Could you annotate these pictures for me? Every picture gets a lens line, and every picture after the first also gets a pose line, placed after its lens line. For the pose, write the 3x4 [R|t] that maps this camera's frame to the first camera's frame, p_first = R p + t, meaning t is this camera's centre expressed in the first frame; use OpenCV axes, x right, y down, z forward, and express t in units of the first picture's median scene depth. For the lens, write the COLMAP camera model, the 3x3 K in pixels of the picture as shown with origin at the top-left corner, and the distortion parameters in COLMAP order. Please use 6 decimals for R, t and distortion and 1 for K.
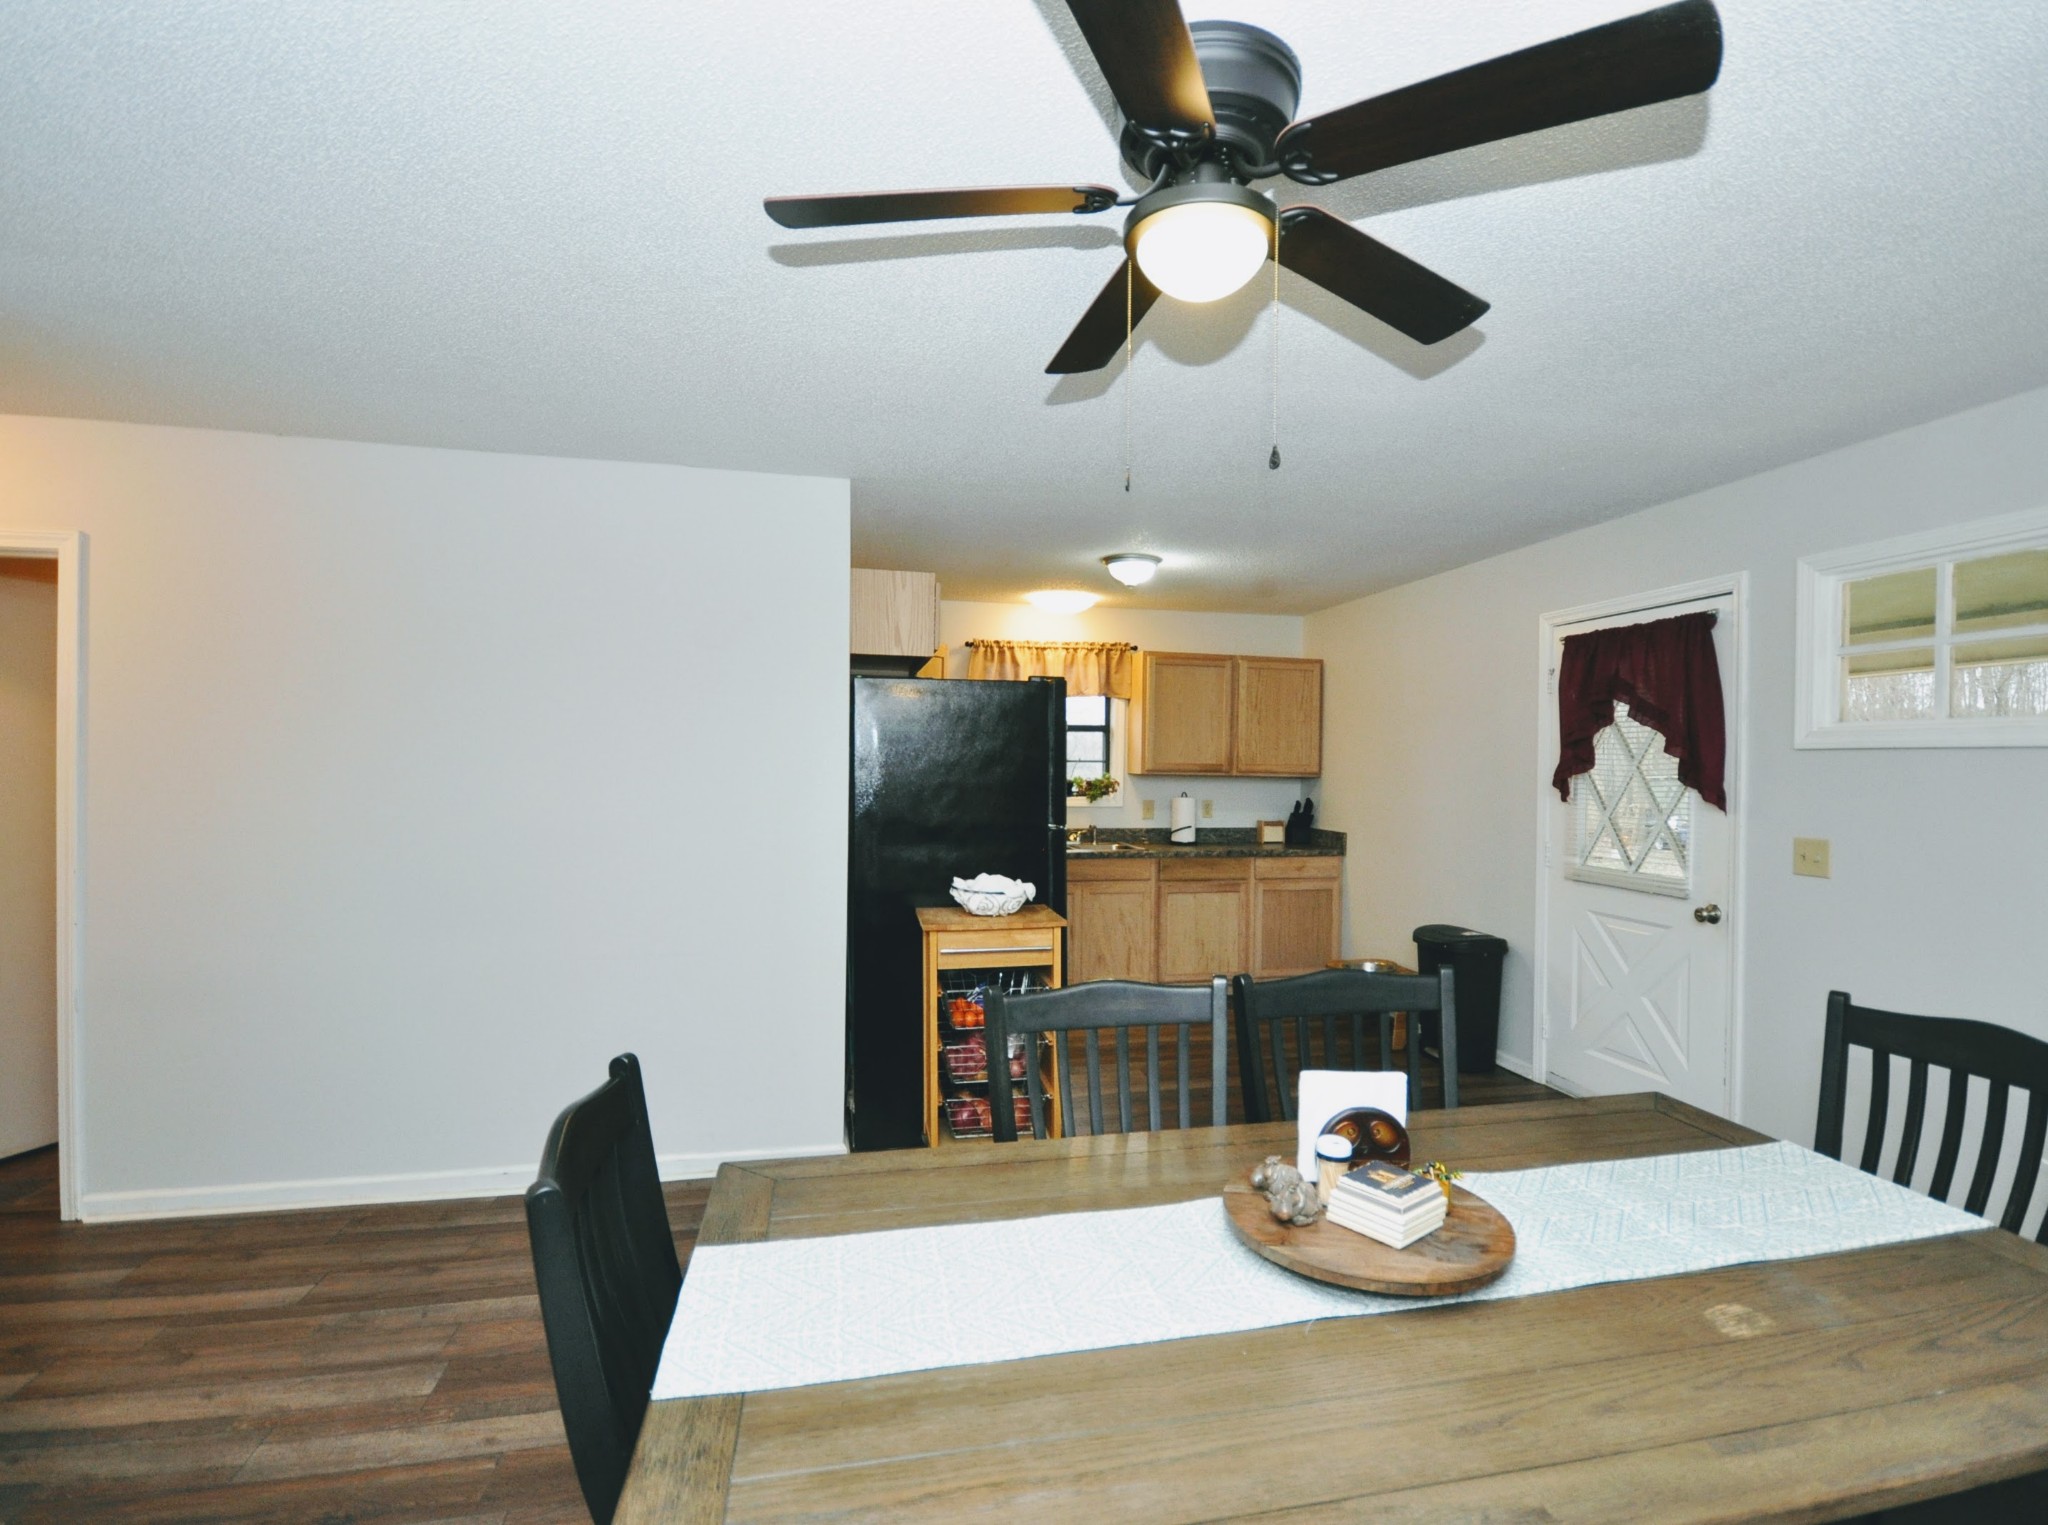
lens RADIAL K [[1003.3, 0, 1063.8], [0, 1003.3, 772.2], [0, 0, 1]] dist [0.004033, -0.011568]
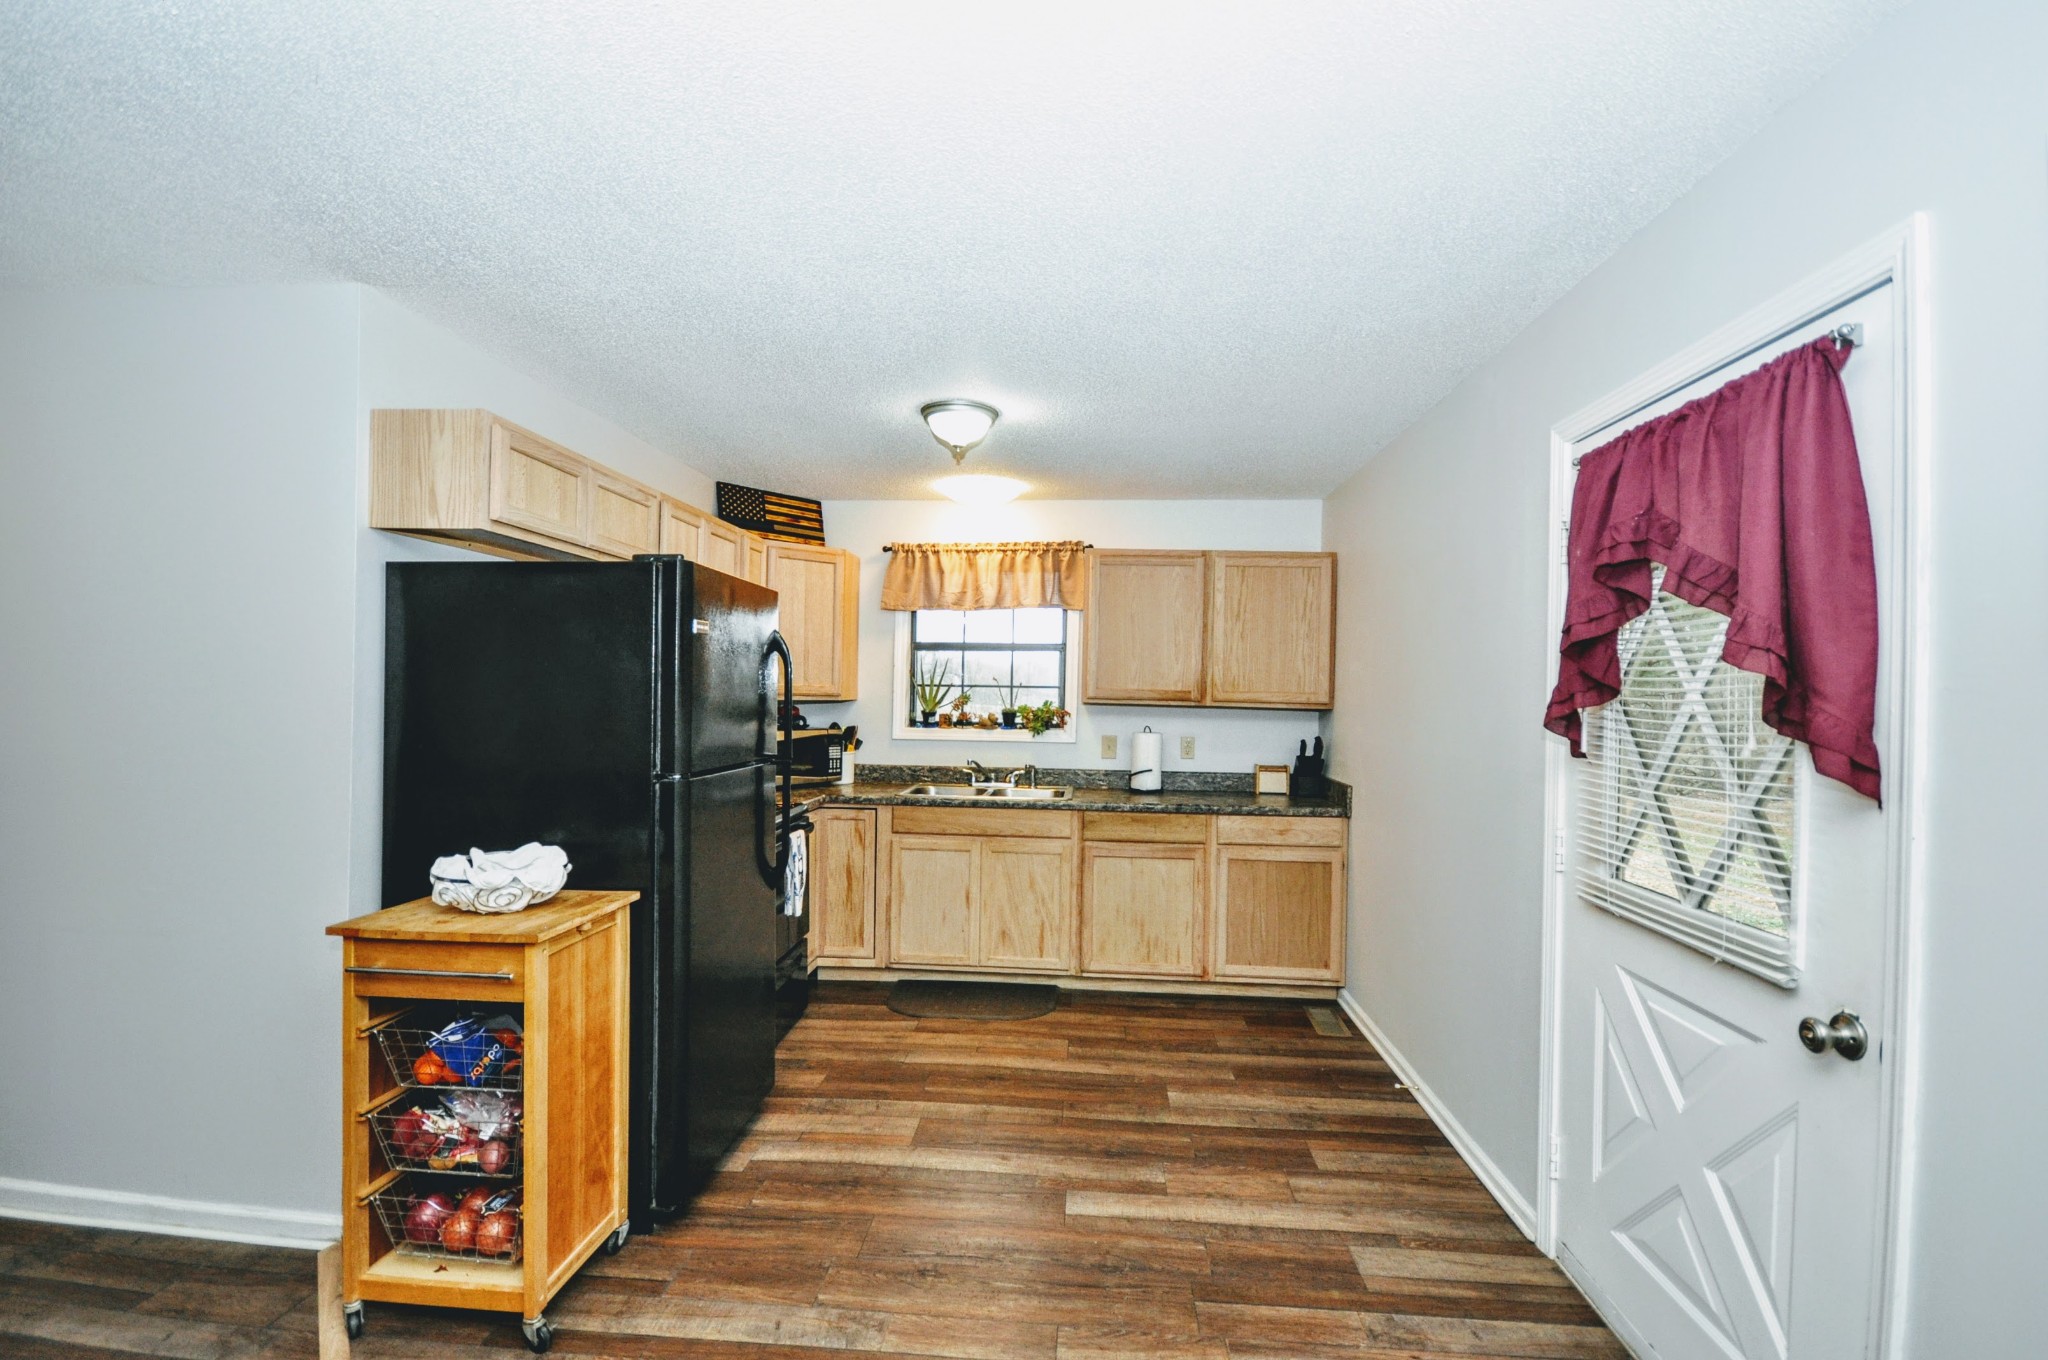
lens RADIAL K [[895.6, 0, 1017.1], [0, 895.6, 691.2], [0, 0, 1]] dist [-0.000511, -0.006153]
pose [[0.953436, 0.005307, -0.301548, 0.260449], [-0.008766, 0.999910, -0.010118, 0.000586], [0.301467, 0.012290, 0.953397, 0.326600]]
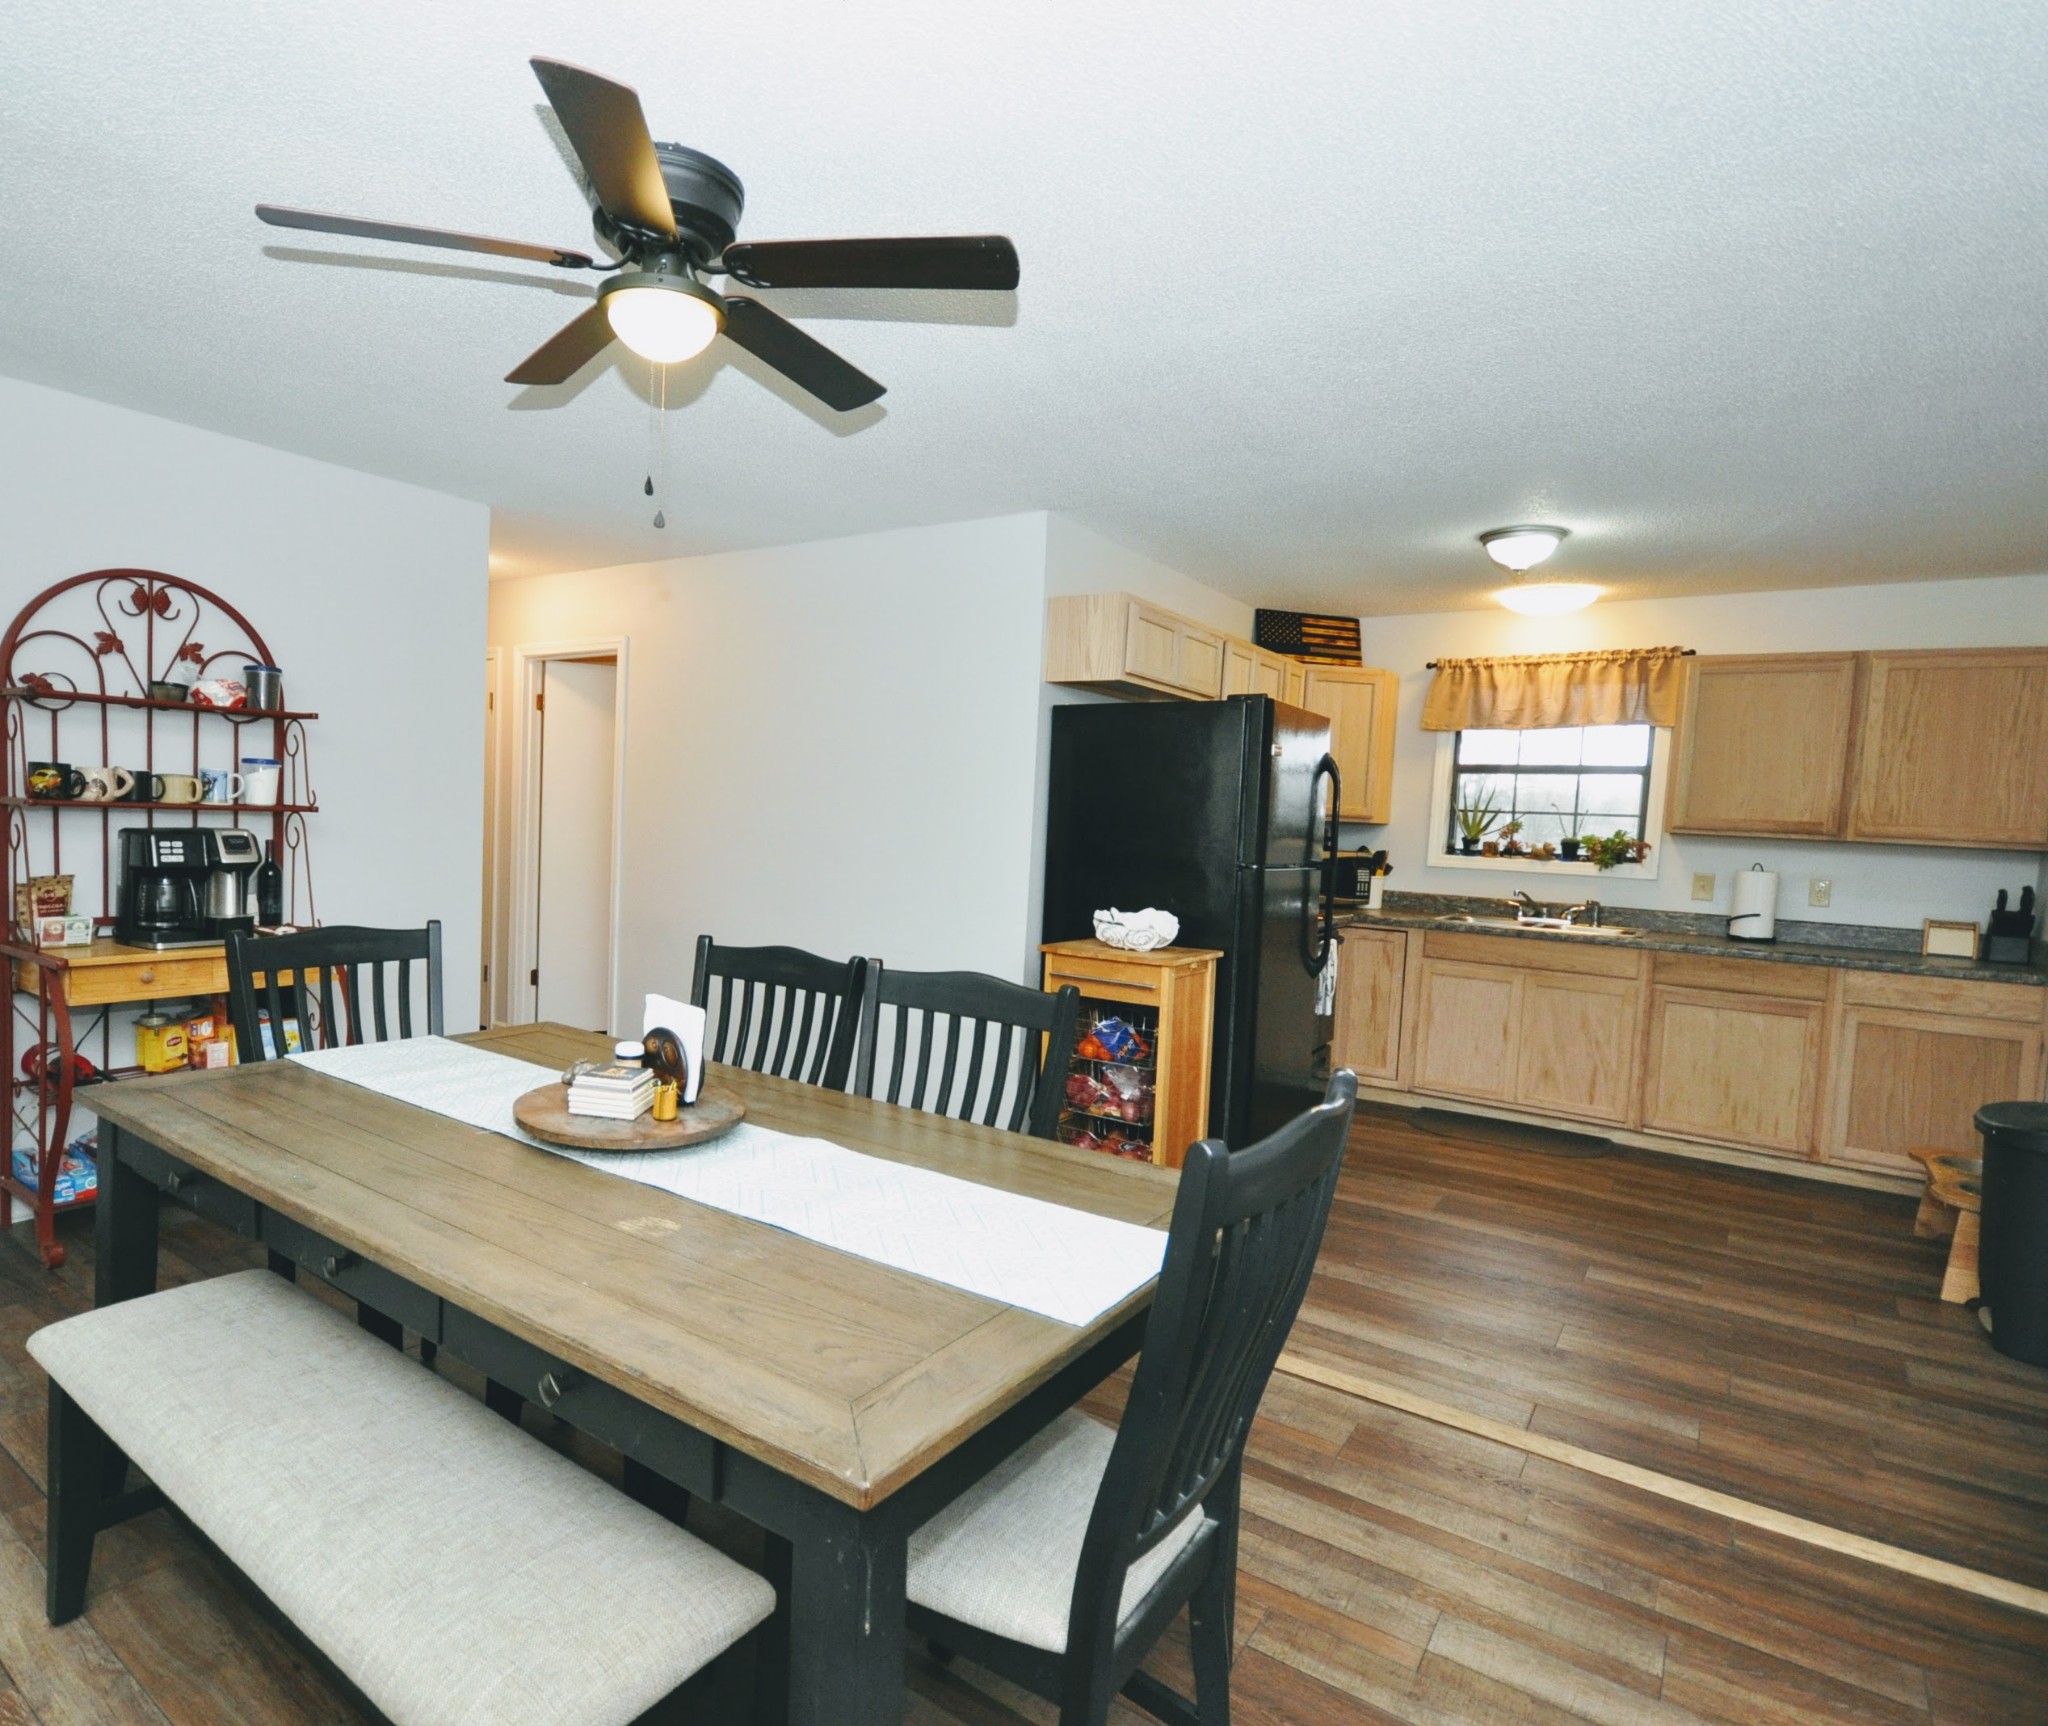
lens RADIAL K [[1131.8, 0, 899.2], [0, 1131.8, 877.5], [0, 0, 1]] dist [-0.001114, -0.001253]
pose [[0.644981, 0.064026, -0.761512, 0.360682], [-0.042664, 0.997947, 0.047770, 0.019462], [0.763007, 0.001678, 0.646389, 0.084119]]
